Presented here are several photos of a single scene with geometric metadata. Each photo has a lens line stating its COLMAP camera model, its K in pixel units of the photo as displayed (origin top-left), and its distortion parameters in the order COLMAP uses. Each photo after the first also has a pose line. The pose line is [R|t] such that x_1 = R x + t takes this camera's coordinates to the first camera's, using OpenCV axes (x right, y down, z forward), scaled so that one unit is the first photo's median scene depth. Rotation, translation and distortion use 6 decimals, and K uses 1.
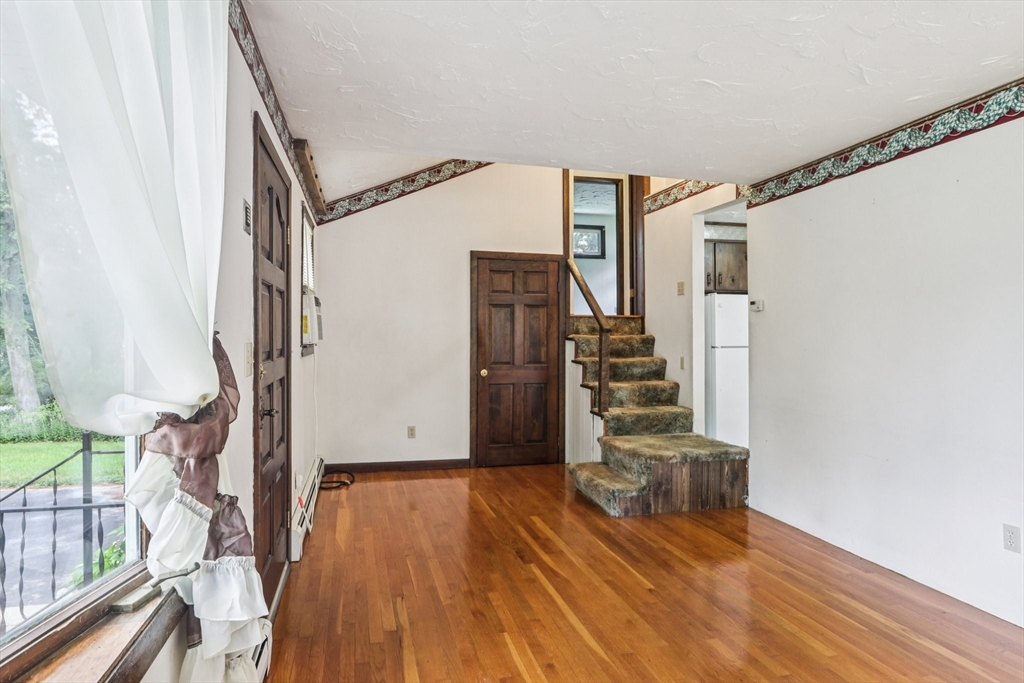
lens RADIAL K [[584.8, 0, 515.5], [0, 584.8, 331.4], [0, 0, 1]] dist [-0.025011, 0.001632]
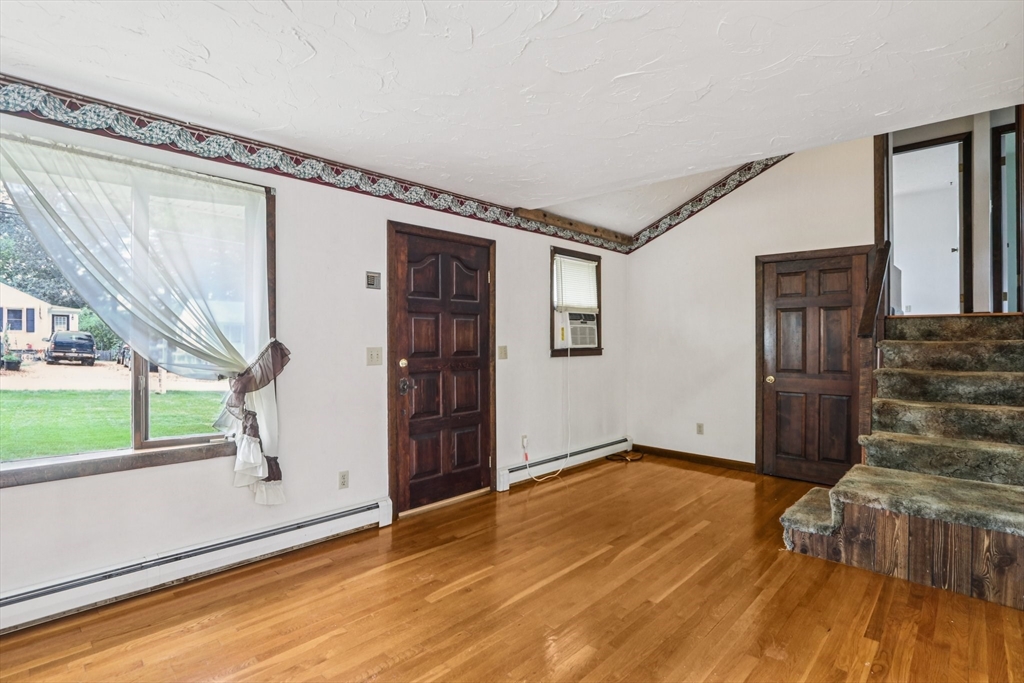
lens RADIAL K [[505.4, 0, 503.4], [0, 505.4, 342.8], [0, 0, 1]] dist [-0.014676, 0.001865]
pose [[0.535071, 0.002999, -0.844802, 0.427901], [0.009247, 0.999913, 0.009406, -0.002456], [0.844756, -0.012844, 0.534997, 0.178021]]
